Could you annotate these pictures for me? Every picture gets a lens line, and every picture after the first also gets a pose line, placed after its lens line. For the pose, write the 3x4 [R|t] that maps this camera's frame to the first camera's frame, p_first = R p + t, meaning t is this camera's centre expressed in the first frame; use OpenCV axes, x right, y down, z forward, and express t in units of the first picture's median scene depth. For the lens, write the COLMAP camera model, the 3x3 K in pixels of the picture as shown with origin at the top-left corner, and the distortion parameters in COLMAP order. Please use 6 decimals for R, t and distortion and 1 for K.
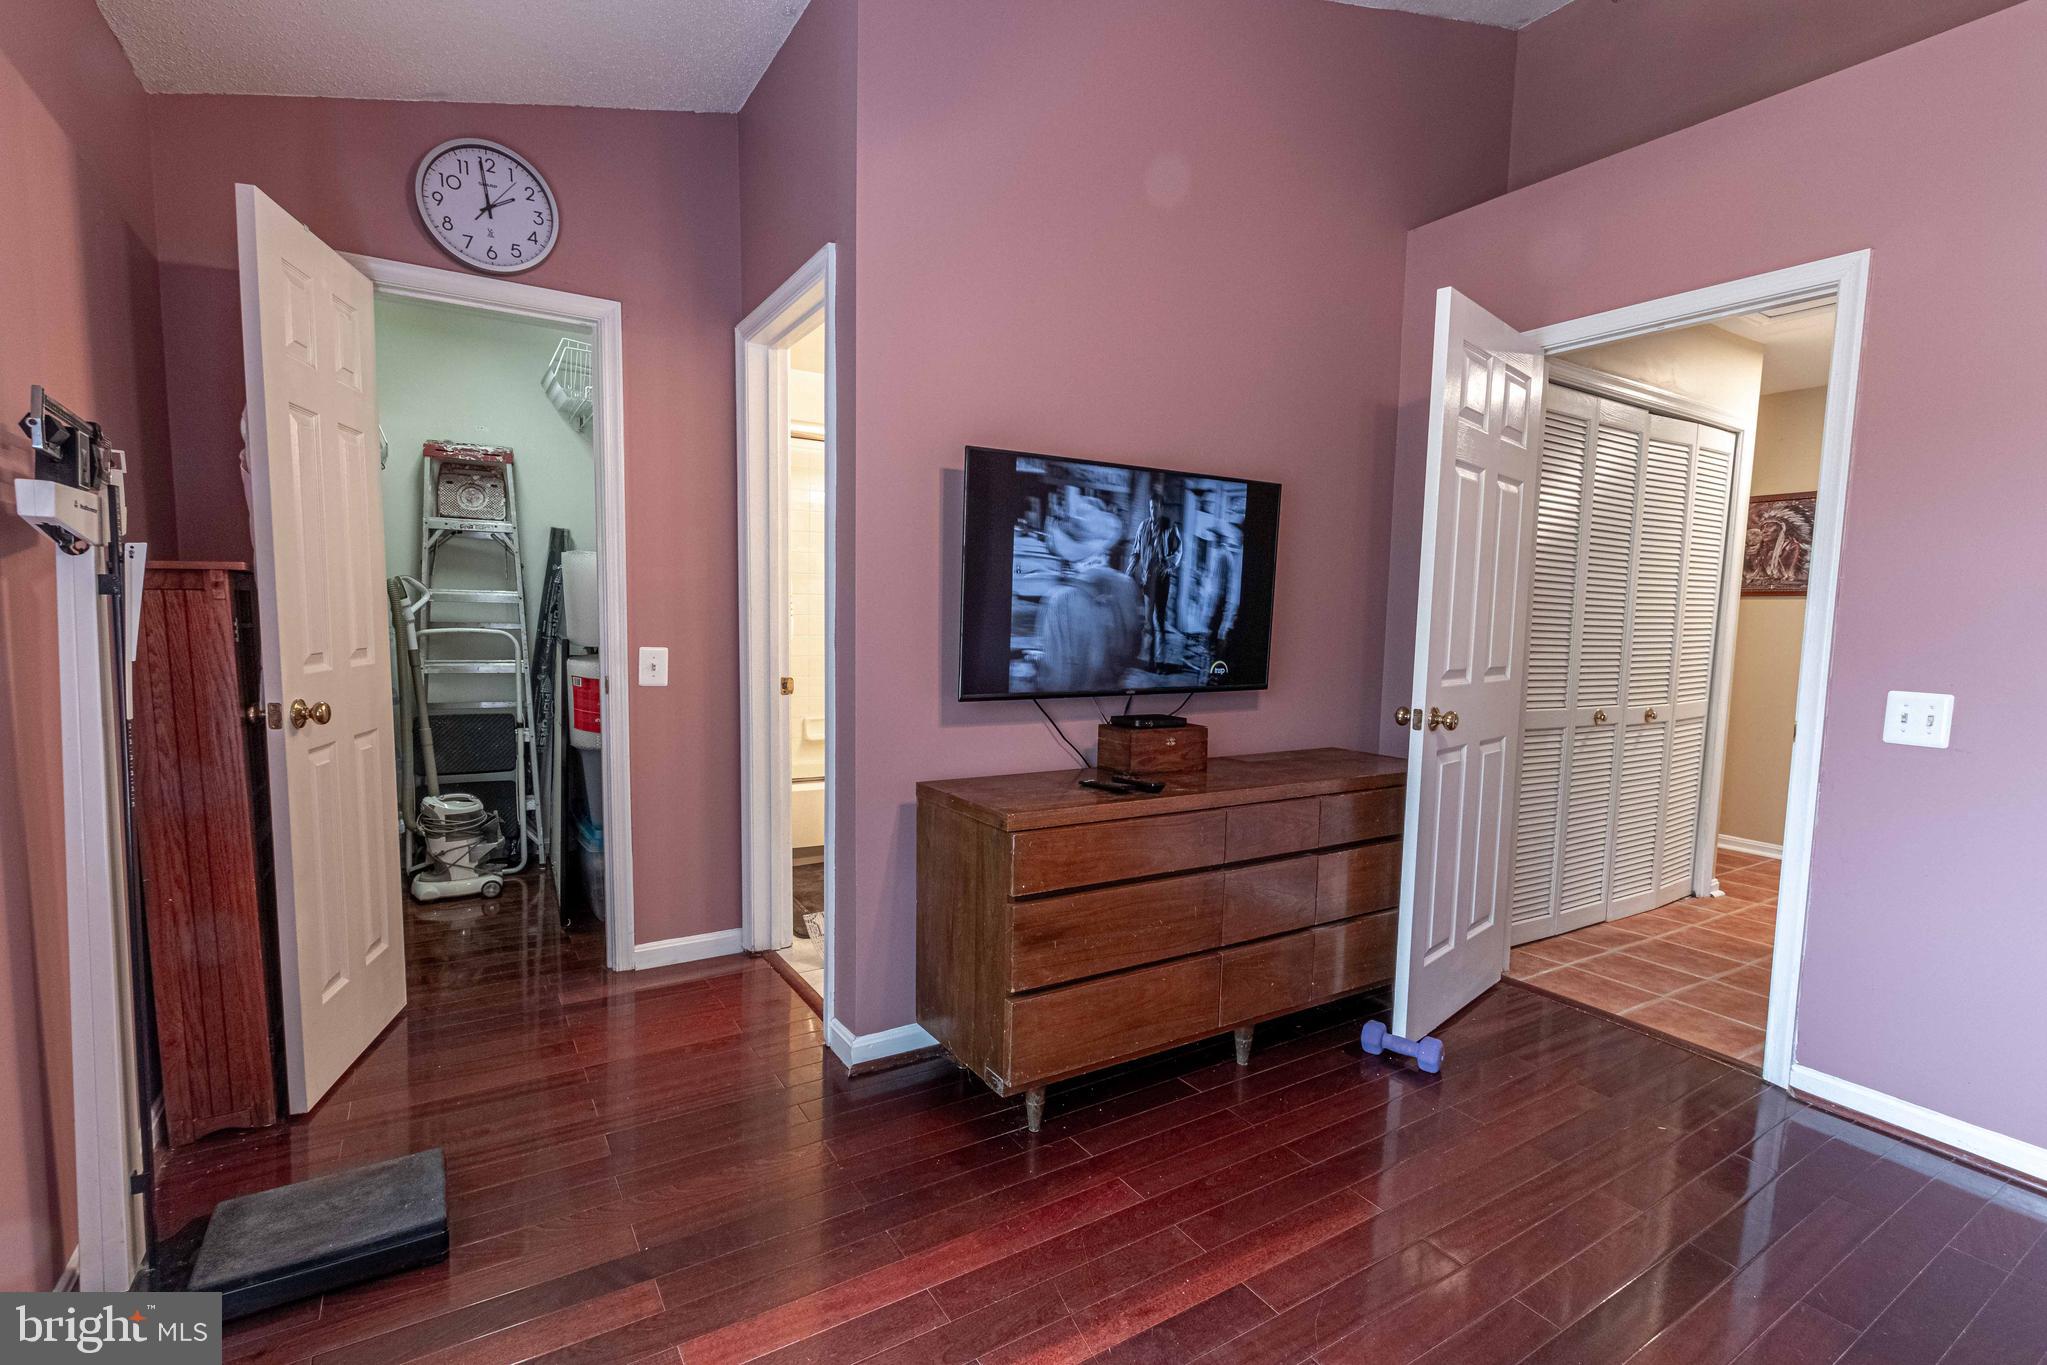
lens RADIAL K [[924.8, 0, 1018.5], [0, 924.8, 699.9], [0, 0, 1]] dist [-0.001320, 0.000055]
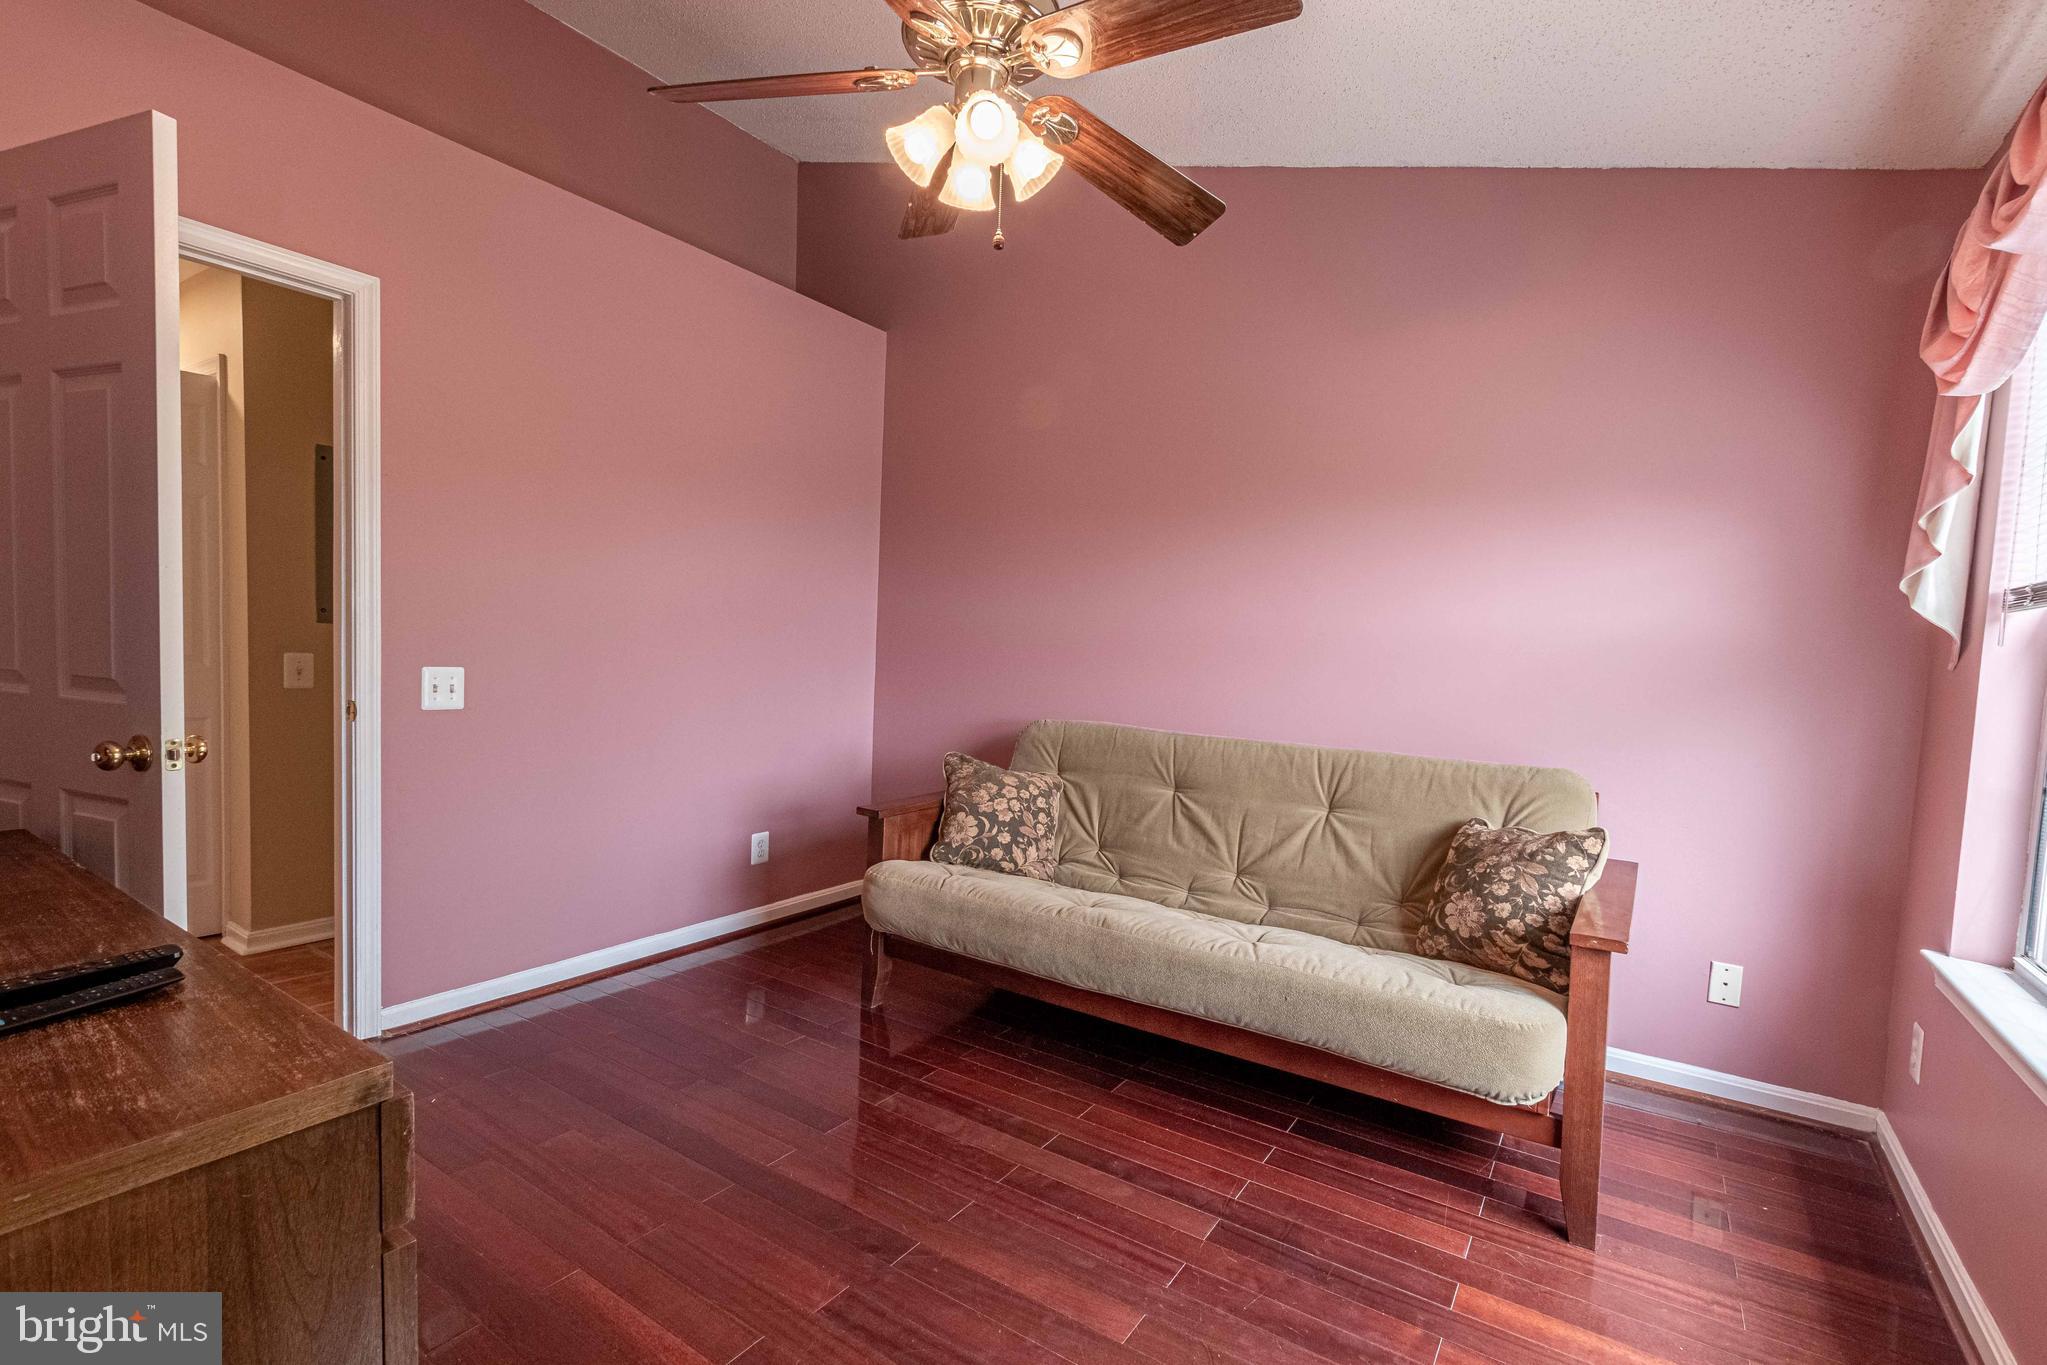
lens RADIAL K [[924.8, 0, 1018.1], [0, 924.8, 700.2], [0, 0, 1]] dist [0.006505, -0.004454]
pose [[-0.408957, -0.097206, 0.907362, -0.459793], [0.031847, 0.992184, 0.120647, -0.085606], [-0.911998, 0.078237, -0.402665, 0.759729]]
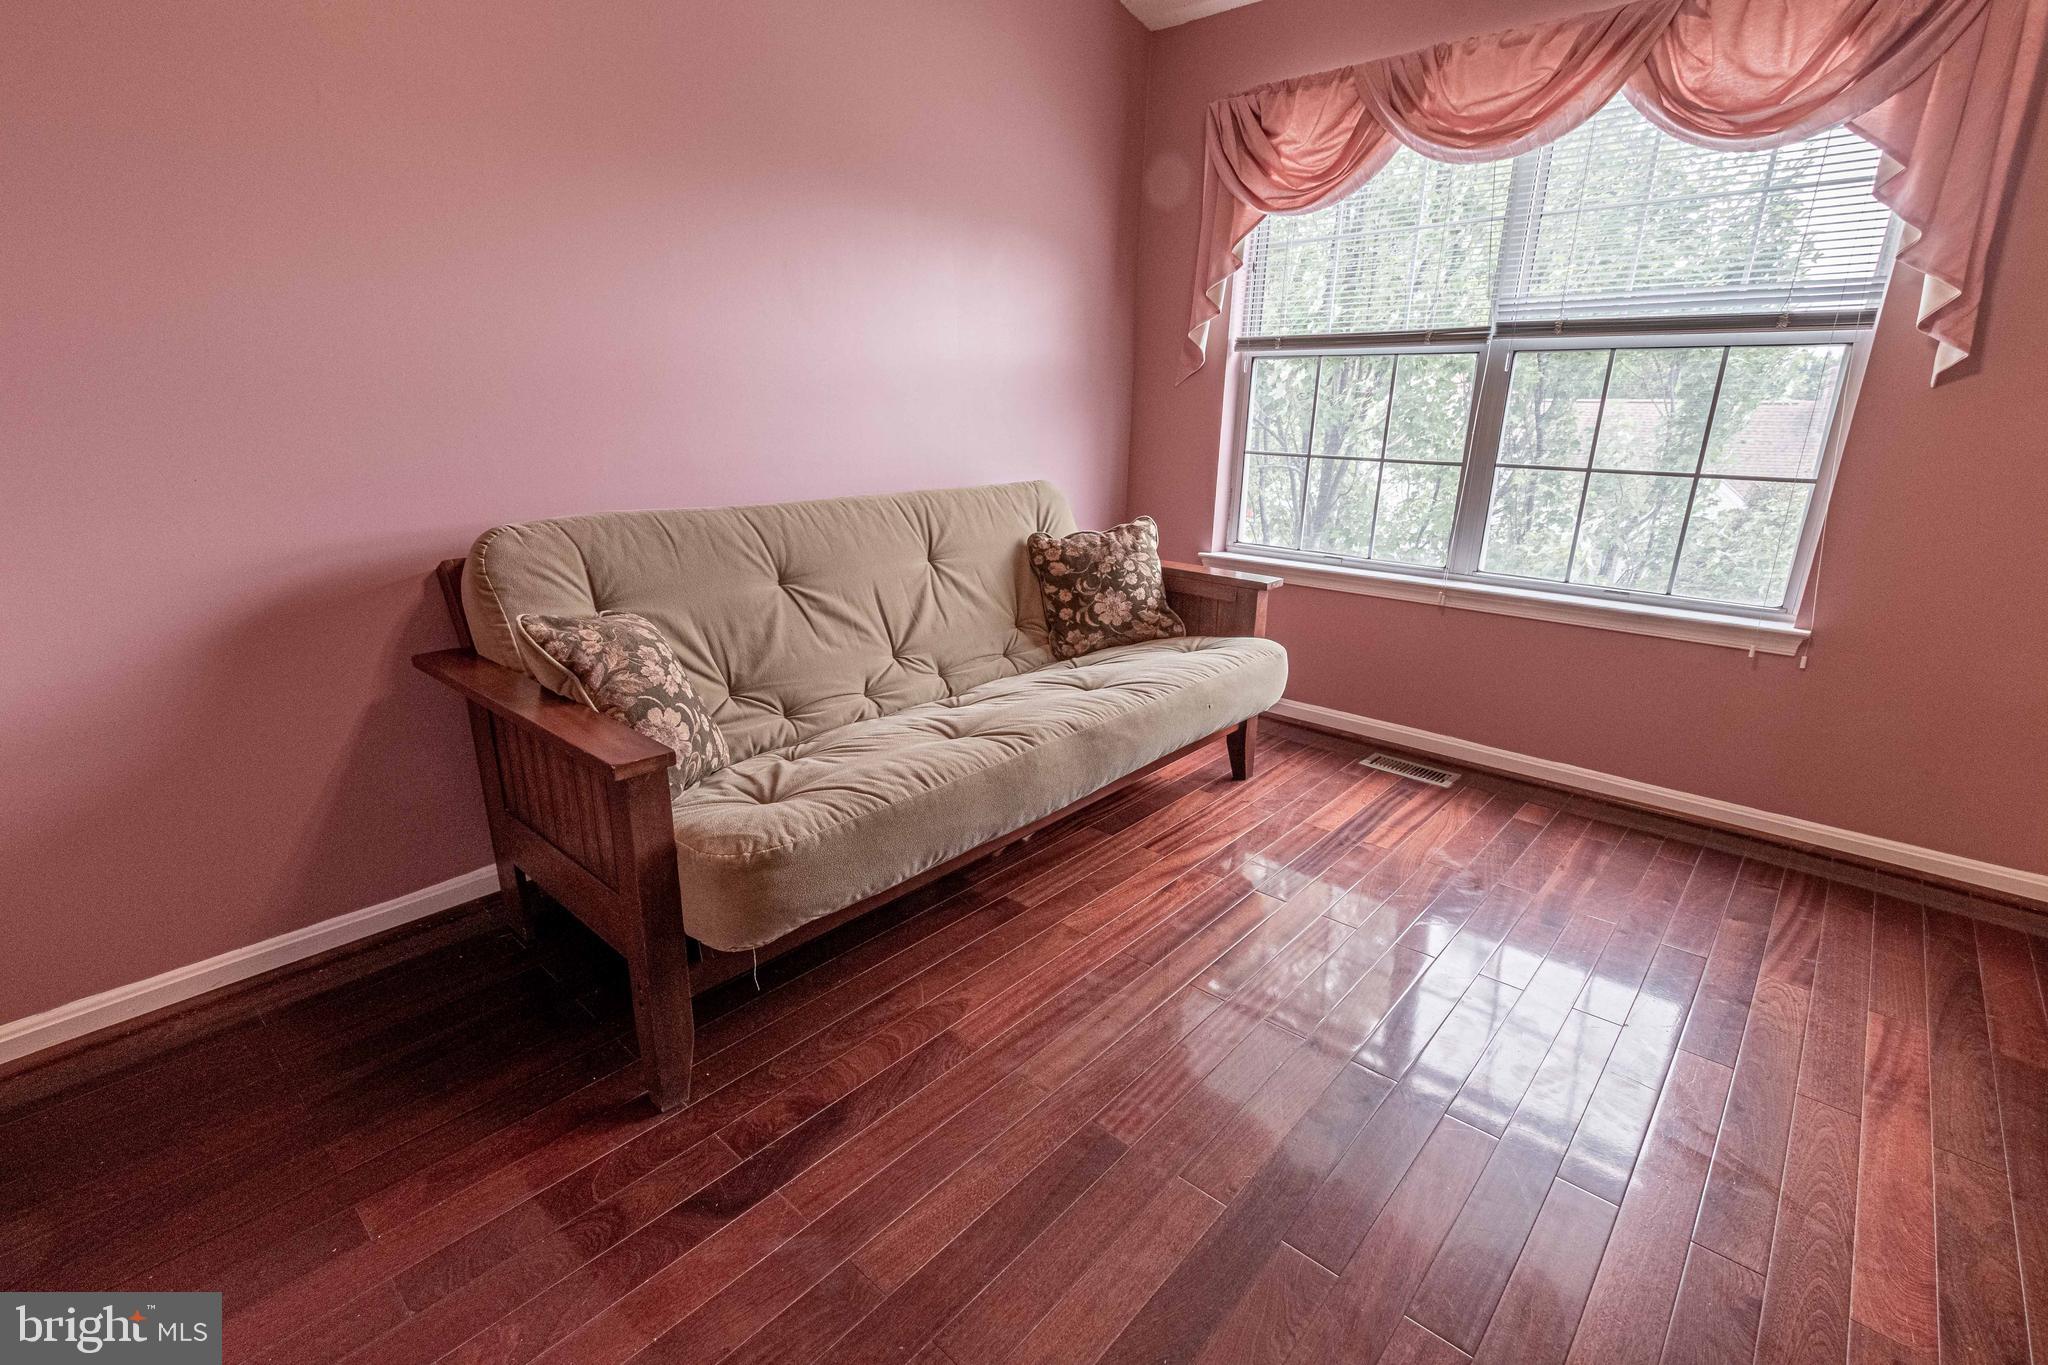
lens RADIAL K [[925.3, 0, 1018.6], [0, 925.3, 700.3], [0, 0, 1]] dist [0.006505, -0.004454]
pose [[-0.962963, 0.051275, -0.264714, 0.697334], [-0.057433, 0.920217, 0.387172, -0.073068], [0.263447, 0.388035, -0.883190, 1.031153]]
